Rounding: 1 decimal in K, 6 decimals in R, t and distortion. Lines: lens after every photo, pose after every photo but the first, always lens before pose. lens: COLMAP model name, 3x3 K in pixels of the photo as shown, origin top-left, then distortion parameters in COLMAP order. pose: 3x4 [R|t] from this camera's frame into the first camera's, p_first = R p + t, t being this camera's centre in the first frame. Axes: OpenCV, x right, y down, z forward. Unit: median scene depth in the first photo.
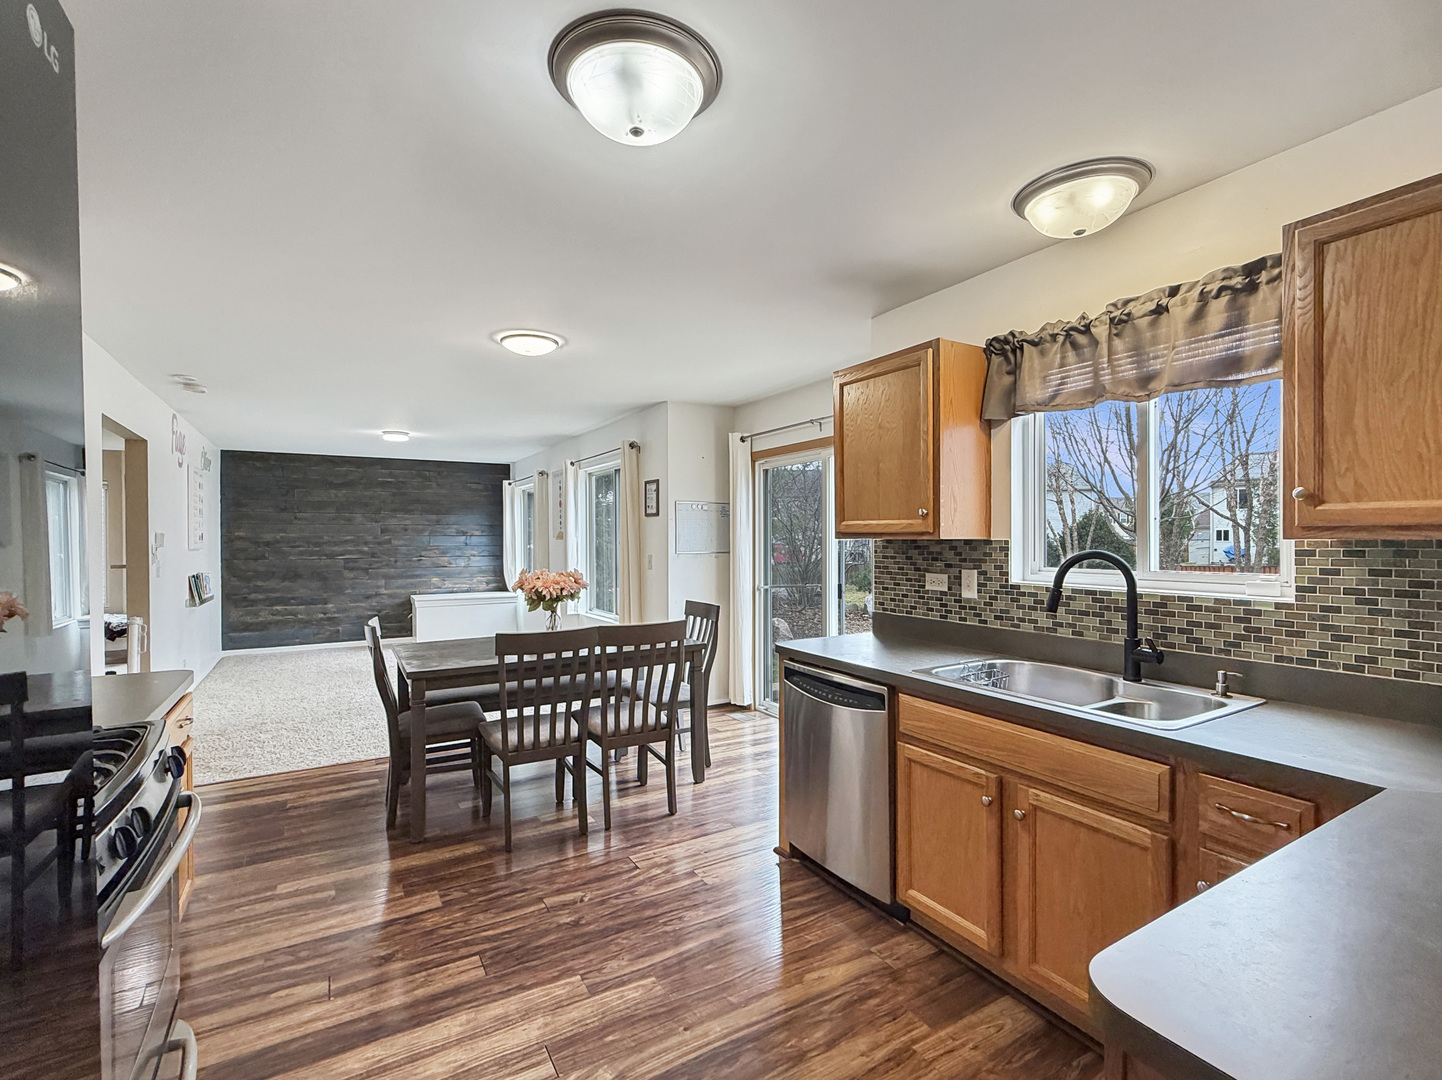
lens RADIAL K [[665.3, 0, 735.7], [0, 665.3, 540.0], [0, 0, 1]] dist [0.005474, 0.000818]
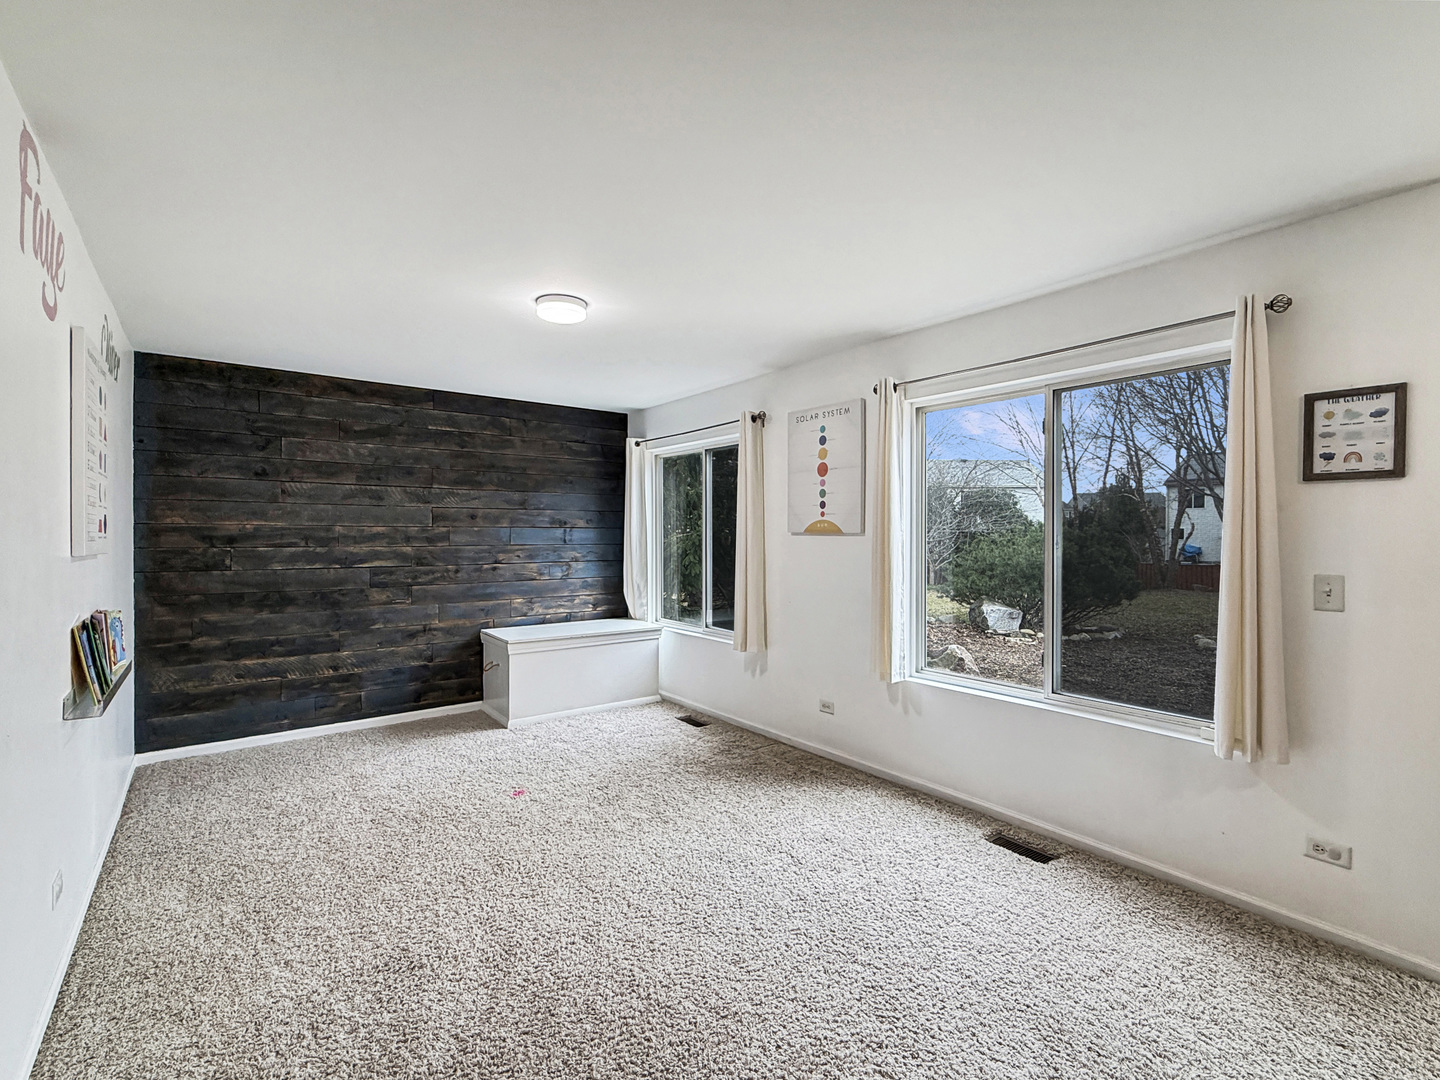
lens RADIAL K [[664.4, 0, 726.3], [0, 664.4, 537.0], [0, 0, 1]] dist [0.005474, 0.000818]
pose [[0.994463, 0.006463, 0.104886, -0.354100], [-0.006776, 0.999974, 0.002629, -0.000506], [-0.104867, -0.003325, 0.994481, 0.422910]]
